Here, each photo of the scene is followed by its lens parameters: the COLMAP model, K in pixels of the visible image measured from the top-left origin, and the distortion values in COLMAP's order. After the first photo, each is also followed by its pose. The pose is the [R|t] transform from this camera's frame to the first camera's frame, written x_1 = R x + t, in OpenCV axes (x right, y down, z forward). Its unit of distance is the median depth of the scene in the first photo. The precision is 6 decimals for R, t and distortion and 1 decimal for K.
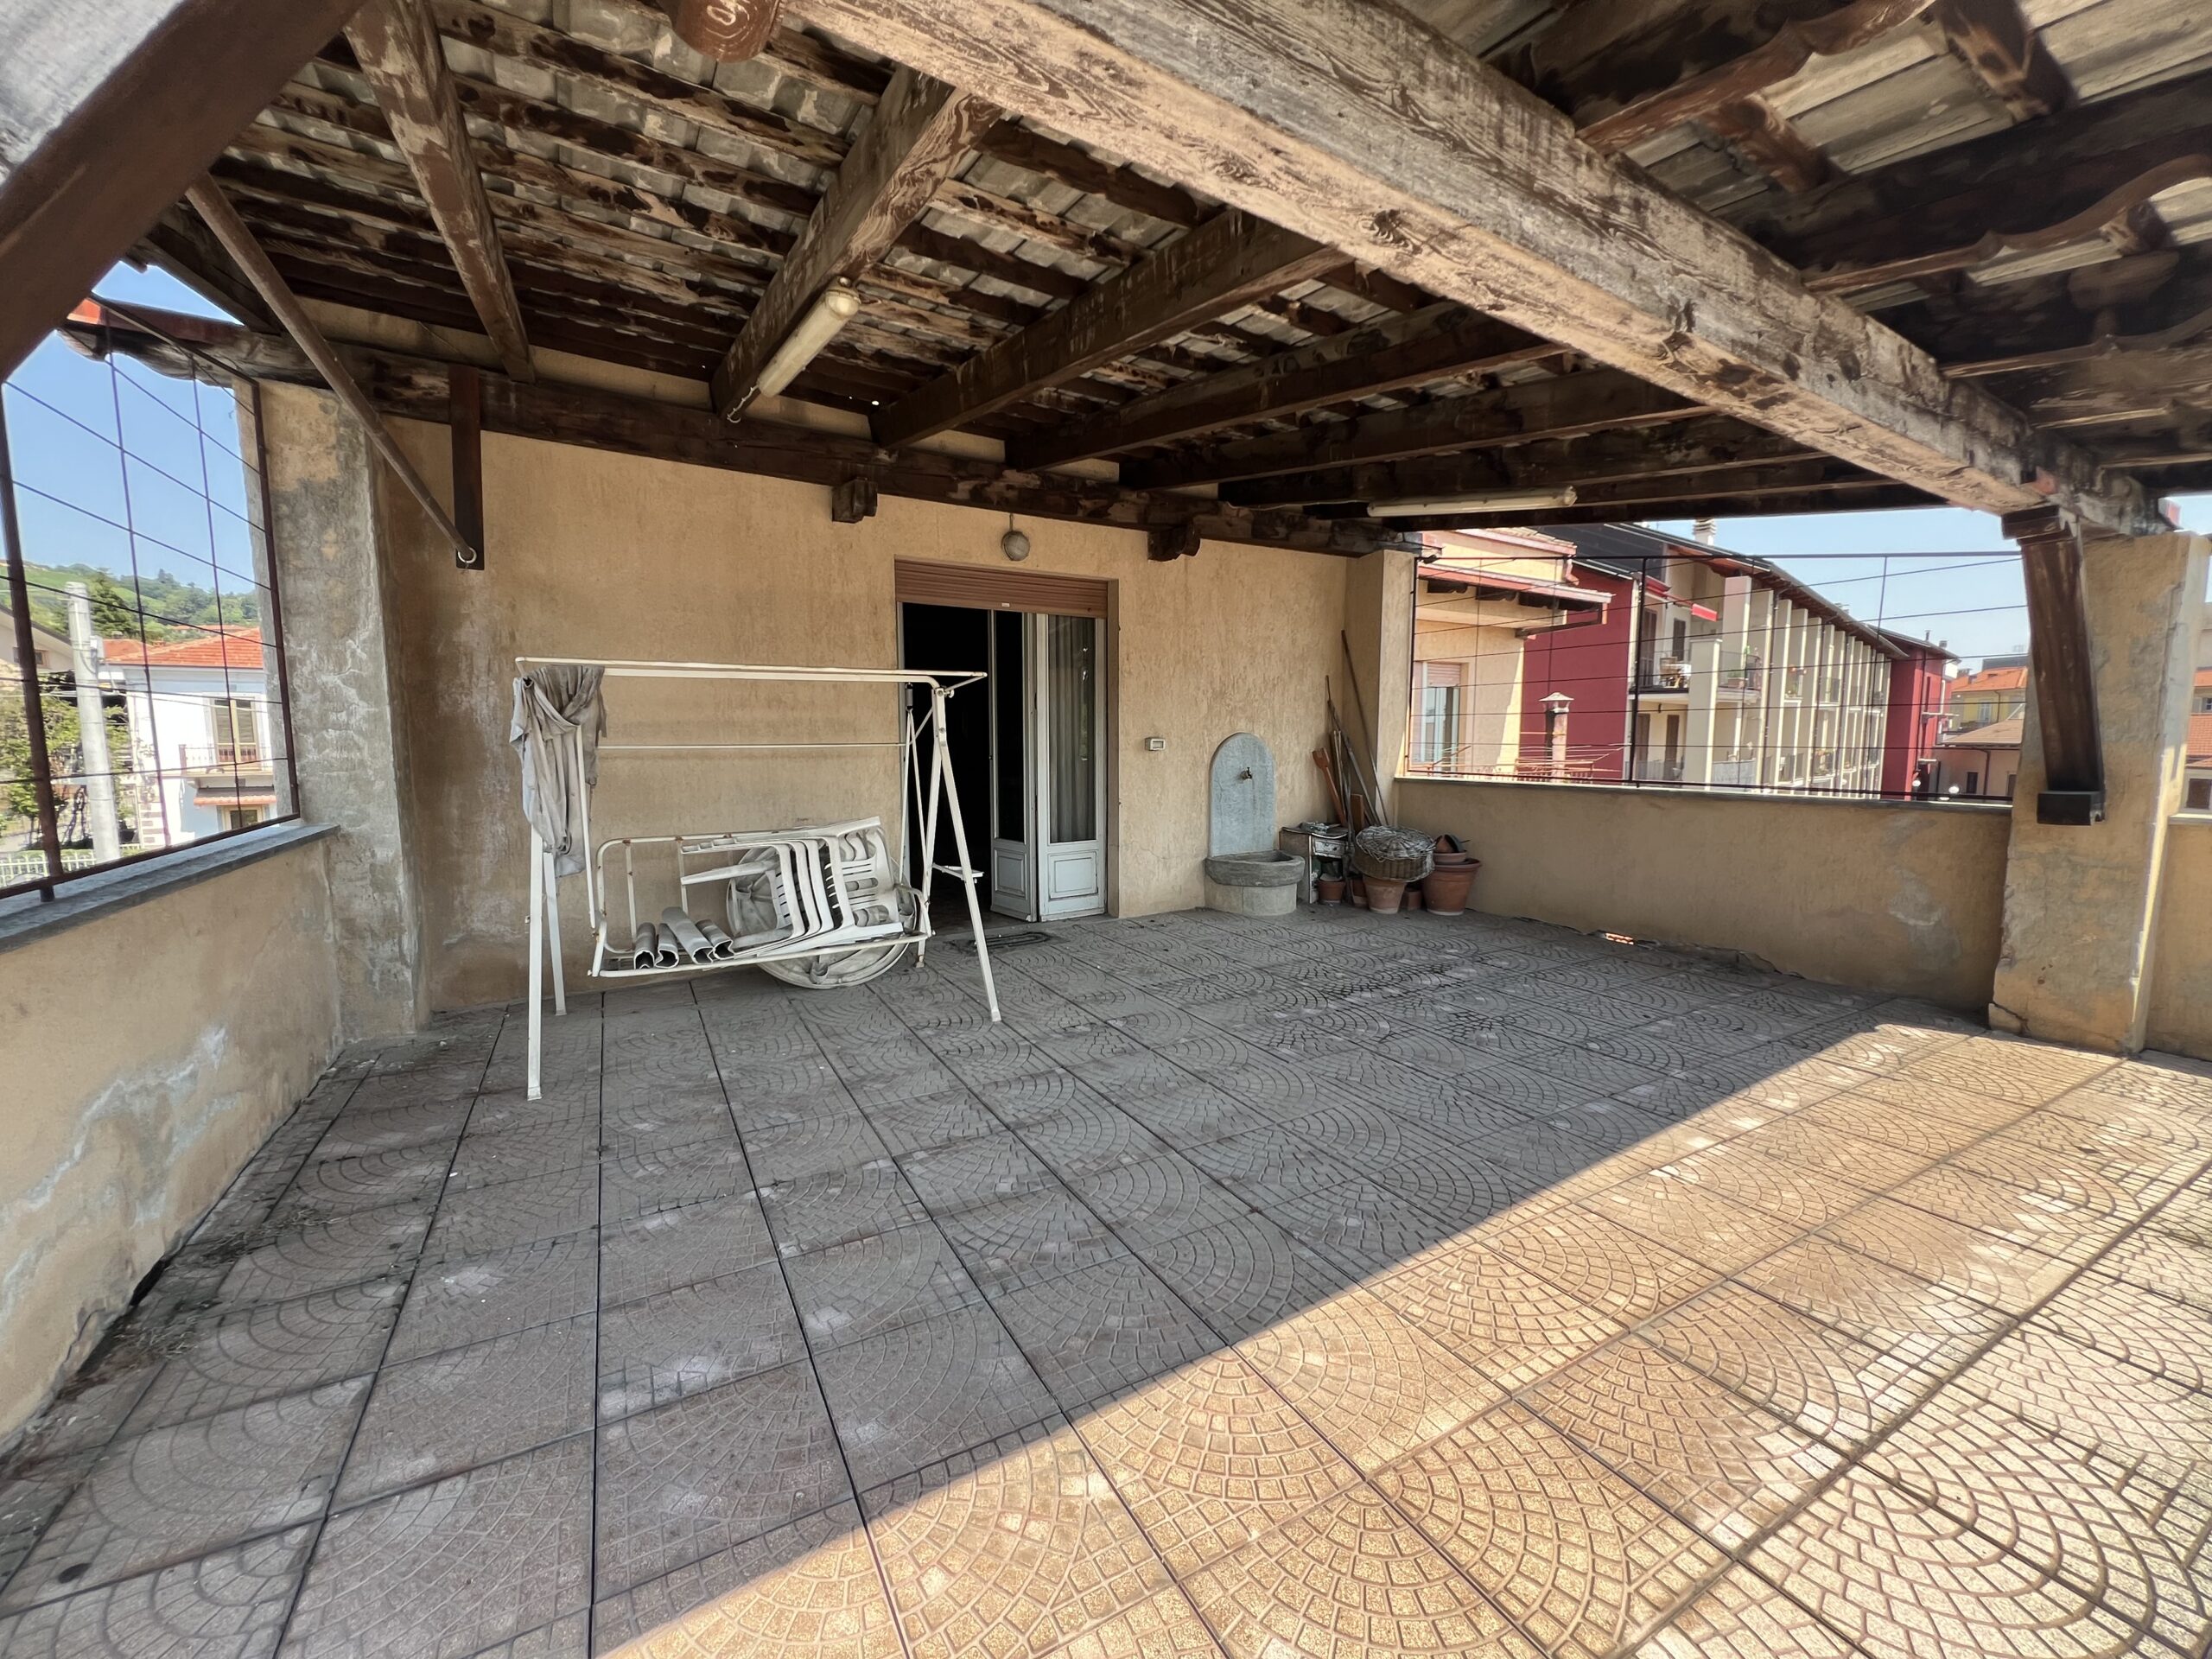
lens RADIAL K [[896.7, 0, 1095.6], [0, 896.7, 830.9], [0, 0, 1]] dist [0.001582, 0.000596]
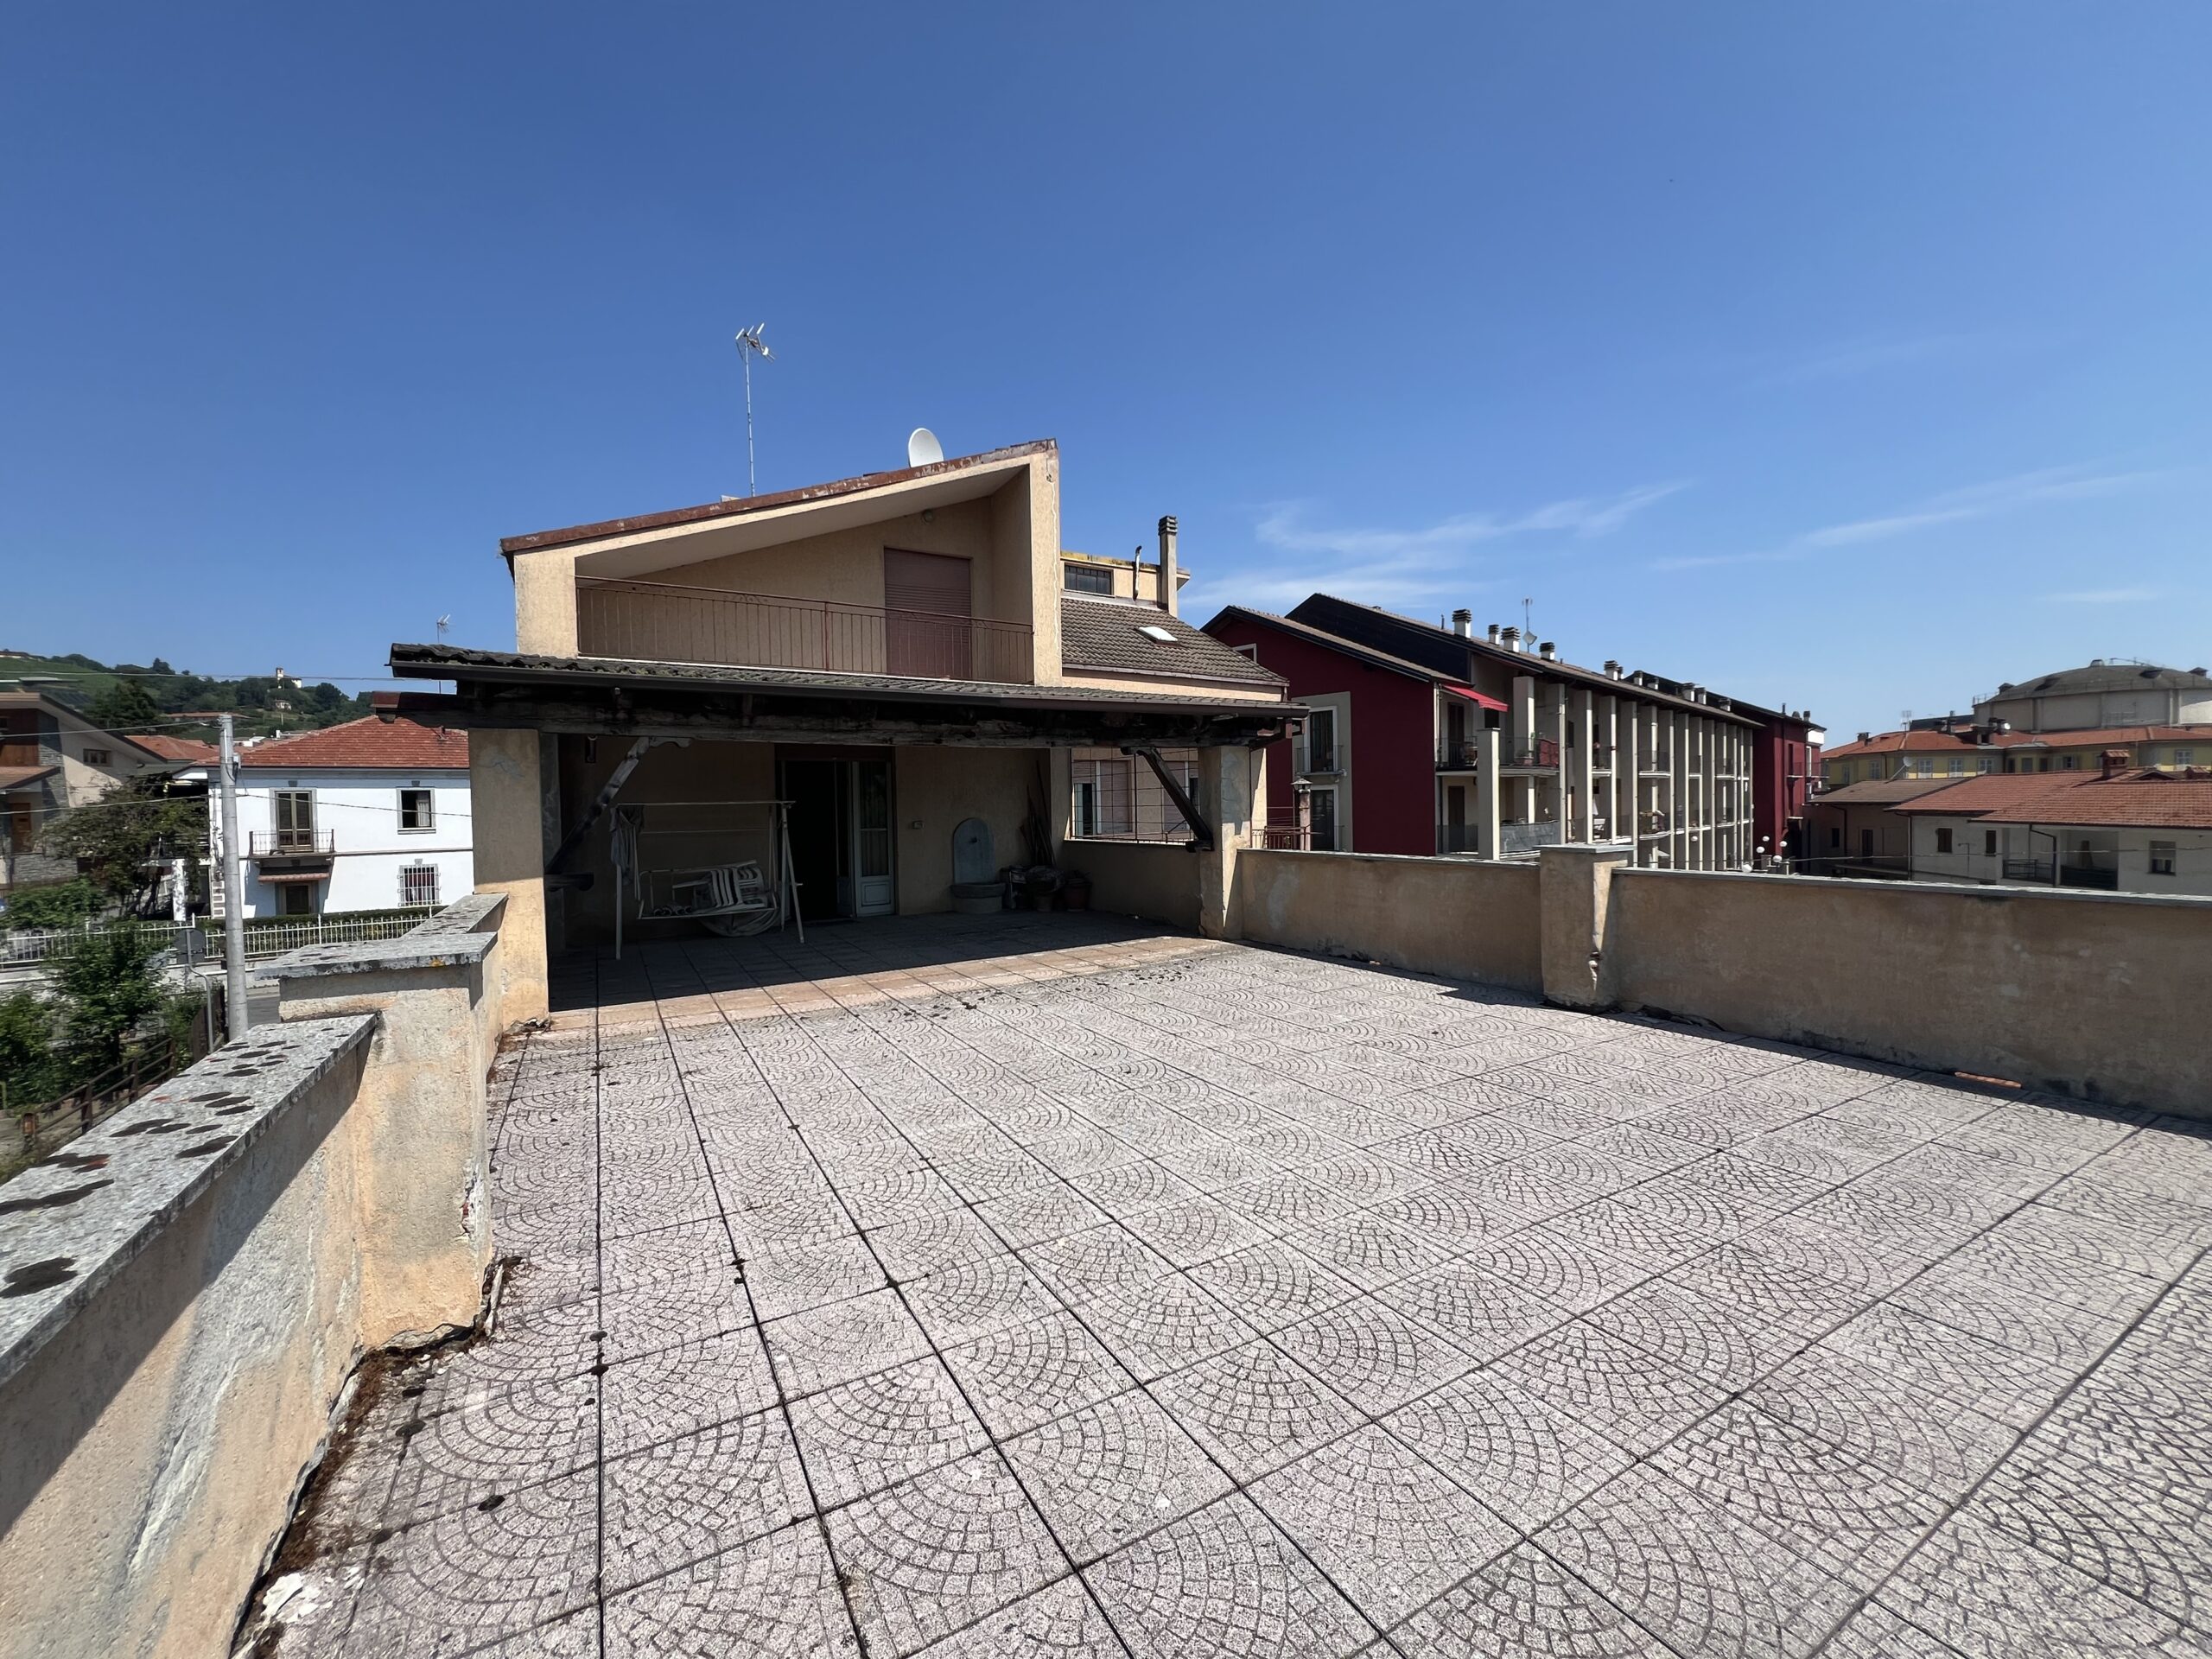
lens RADIAL K [[896.7, 0, 1104.0], [0, 896.7, 818.1], [0, 0, 1]] dist [0.001582, 0.000596]
pose [[0.999672, -0.017041, 0.019106, 0.425161], [0.018722, 0.995622, -0.091577, 0.072995], [-0.017461, 0.091904, 0.995615, -0.933639]]
